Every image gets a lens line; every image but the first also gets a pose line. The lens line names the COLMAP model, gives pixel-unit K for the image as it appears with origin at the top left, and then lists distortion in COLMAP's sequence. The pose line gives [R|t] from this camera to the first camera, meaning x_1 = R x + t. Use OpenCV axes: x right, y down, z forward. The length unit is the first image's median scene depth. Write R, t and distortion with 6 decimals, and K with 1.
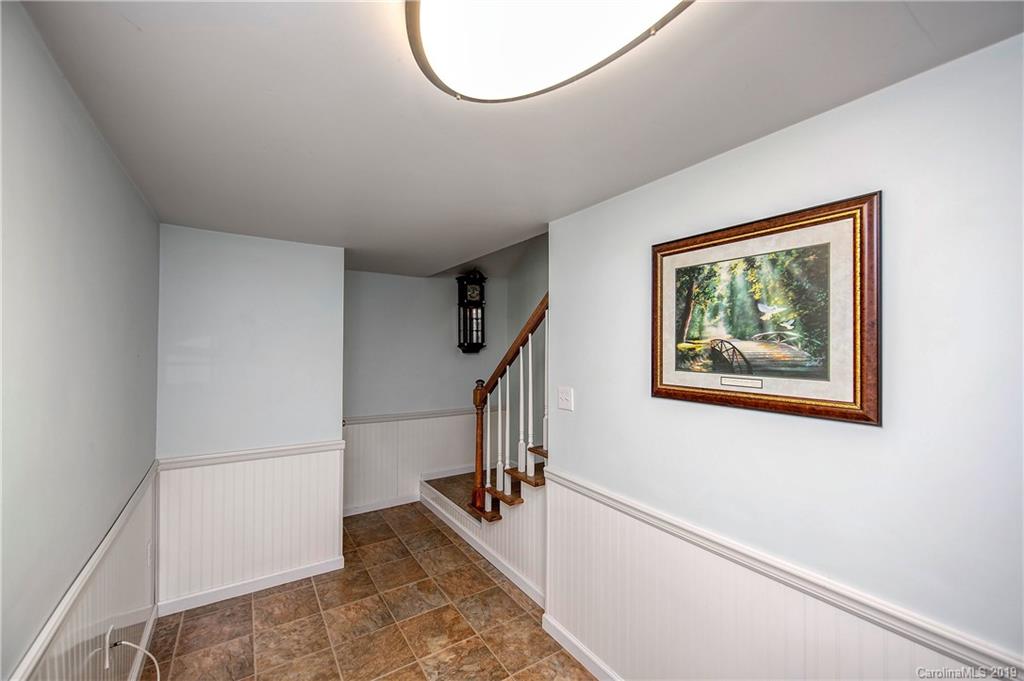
lens RADIAL K [[412.9, 0, 512.0], [0, 412.9, 340.5], [0, 0, 1]] dist [0.001295, -0.000093]
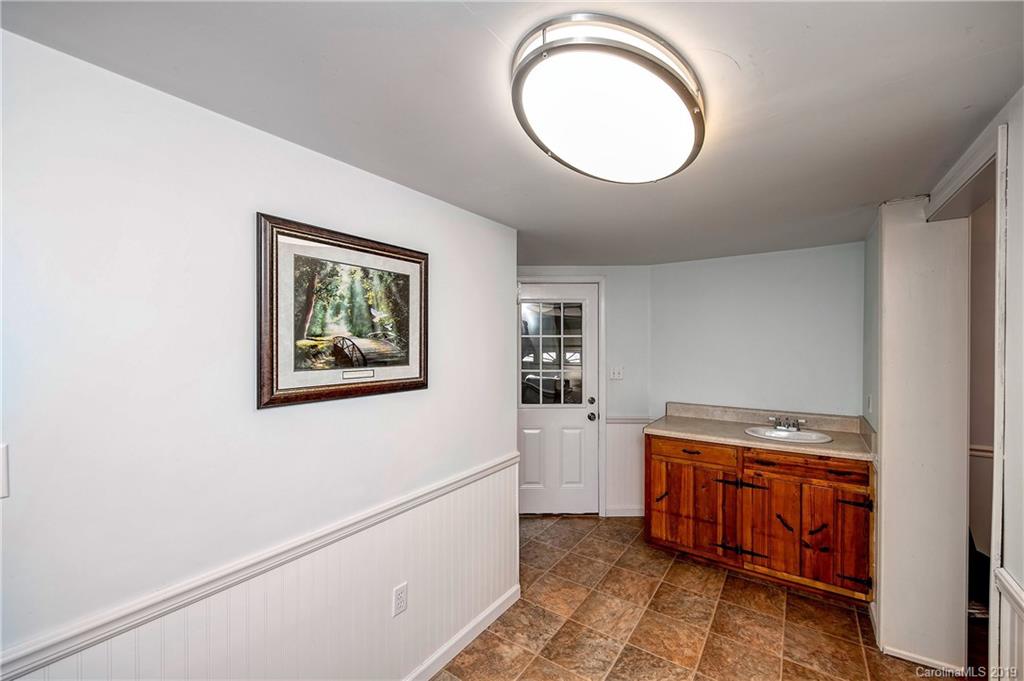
lens RADIAL K [[412.9, 0, 512.0], [0, 412.9, 340.5], [0, 0, 1]] dist [0.001295, -0.000093]
pose [[-0.378316, -0.001934, 0.925675, -0.644427], [-0.014439, 0.999888, -0.003813, 0.004867], [-0.925564, -0.014809, -0.378302, 0.995350]]
